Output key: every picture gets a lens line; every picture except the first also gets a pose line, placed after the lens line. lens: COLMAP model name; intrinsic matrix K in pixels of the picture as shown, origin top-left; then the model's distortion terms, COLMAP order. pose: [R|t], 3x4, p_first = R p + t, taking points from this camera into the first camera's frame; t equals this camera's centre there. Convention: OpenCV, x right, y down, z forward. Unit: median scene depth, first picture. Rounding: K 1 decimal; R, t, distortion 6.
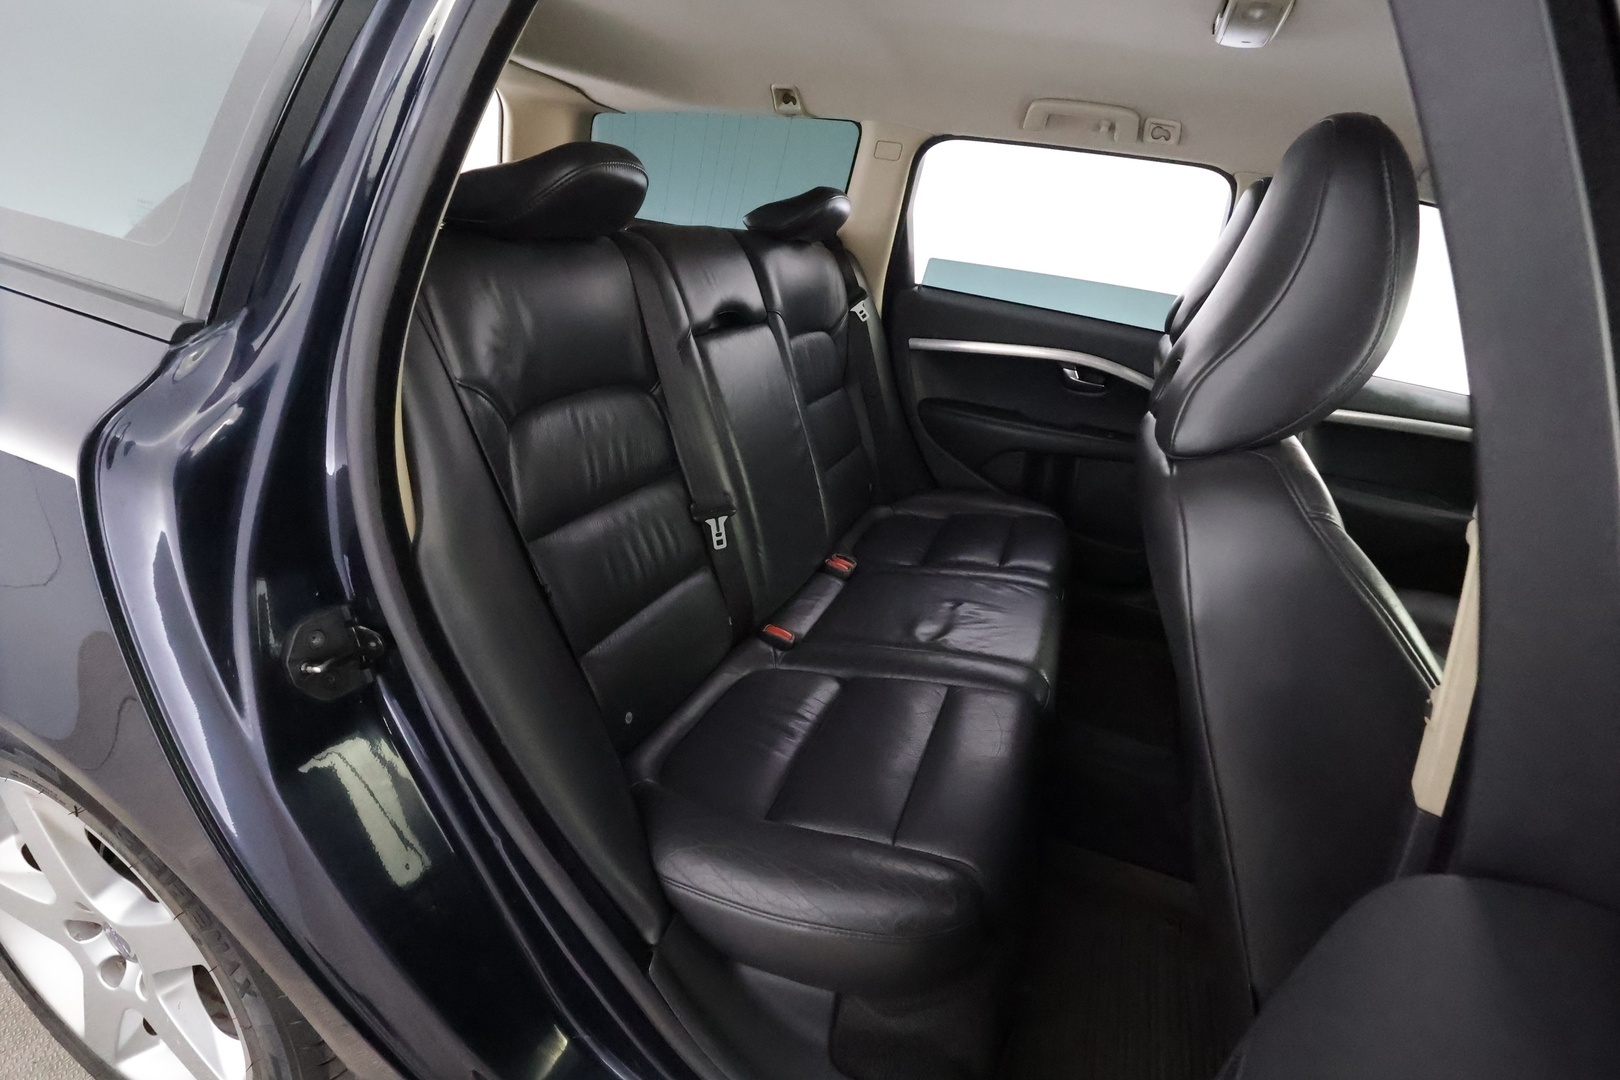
lens RADIAL K [[750.8, 0, 814.3], [0, 750.8, 539.5], [0, 0, 1]] dist [-0.003986, 0.003842]
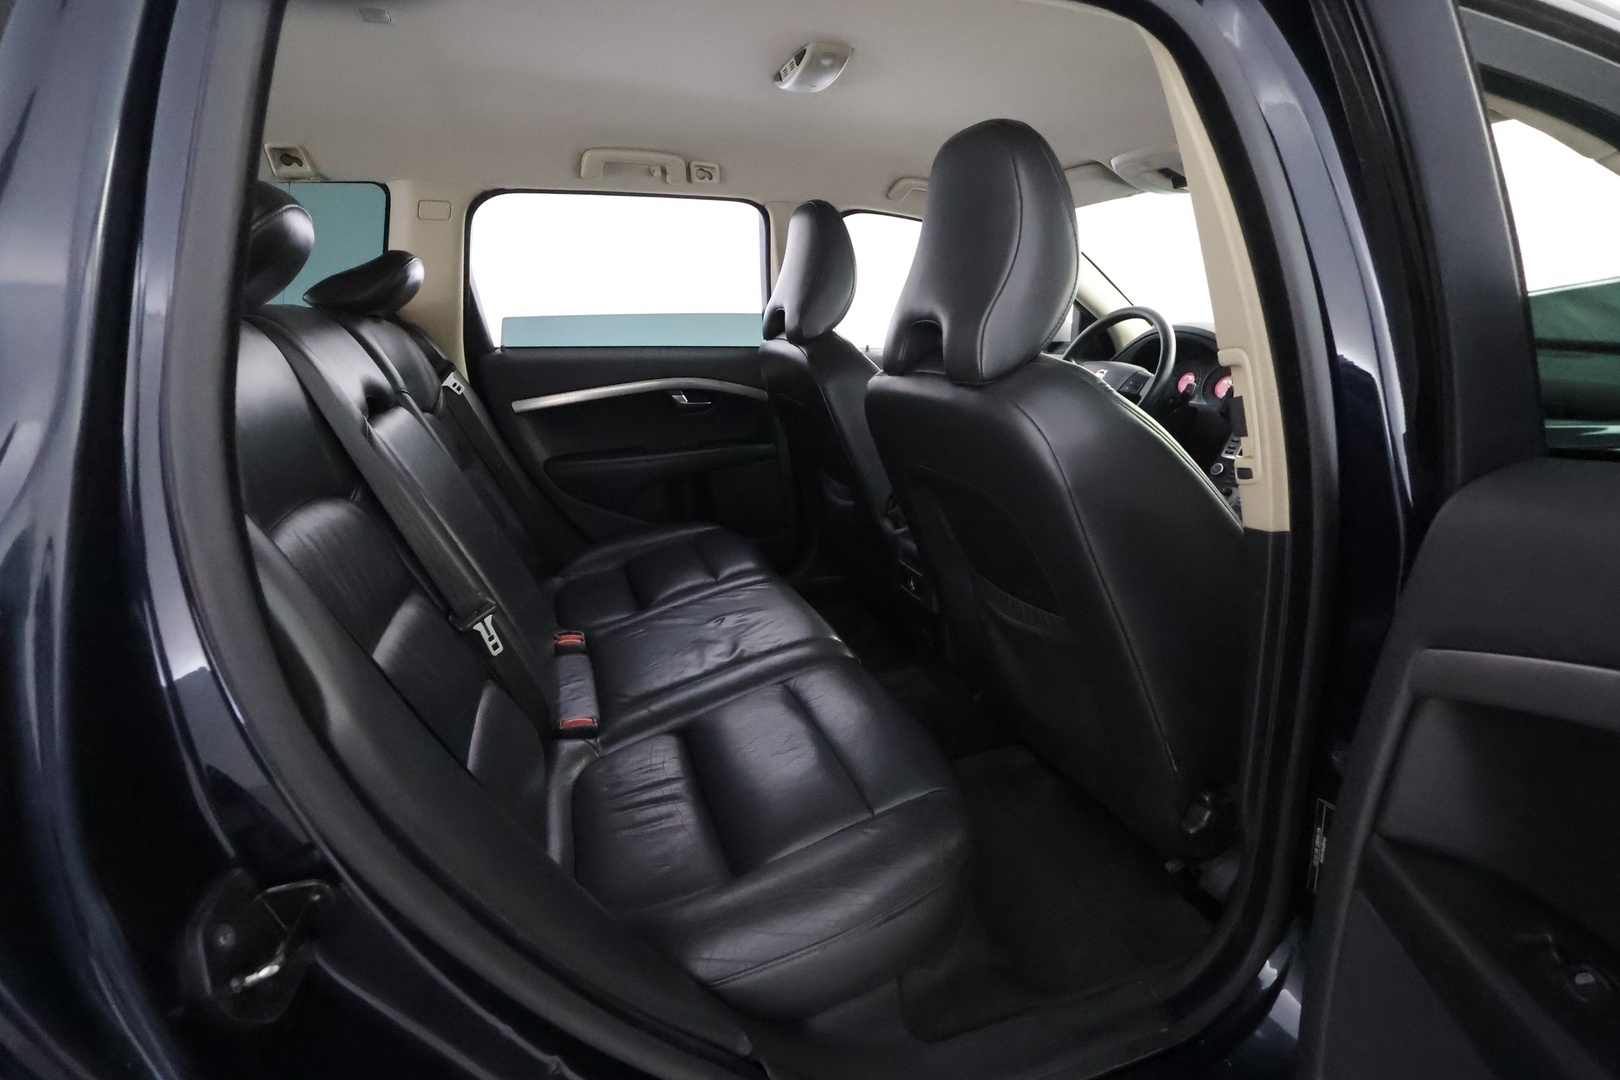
lens RADIAL K [[750.8, 0, 806.2], [0, 750.8, 539.6], [0, 0, 1]] dist [-0.003986, 0.003842]
pose [[0.753651, -0.318944, 0.574704, -0.232920], [0.367164, 0.929521, 0.034368, -0.006219], [-0.545161, 0.185109, 0.817640, 0.077078]]
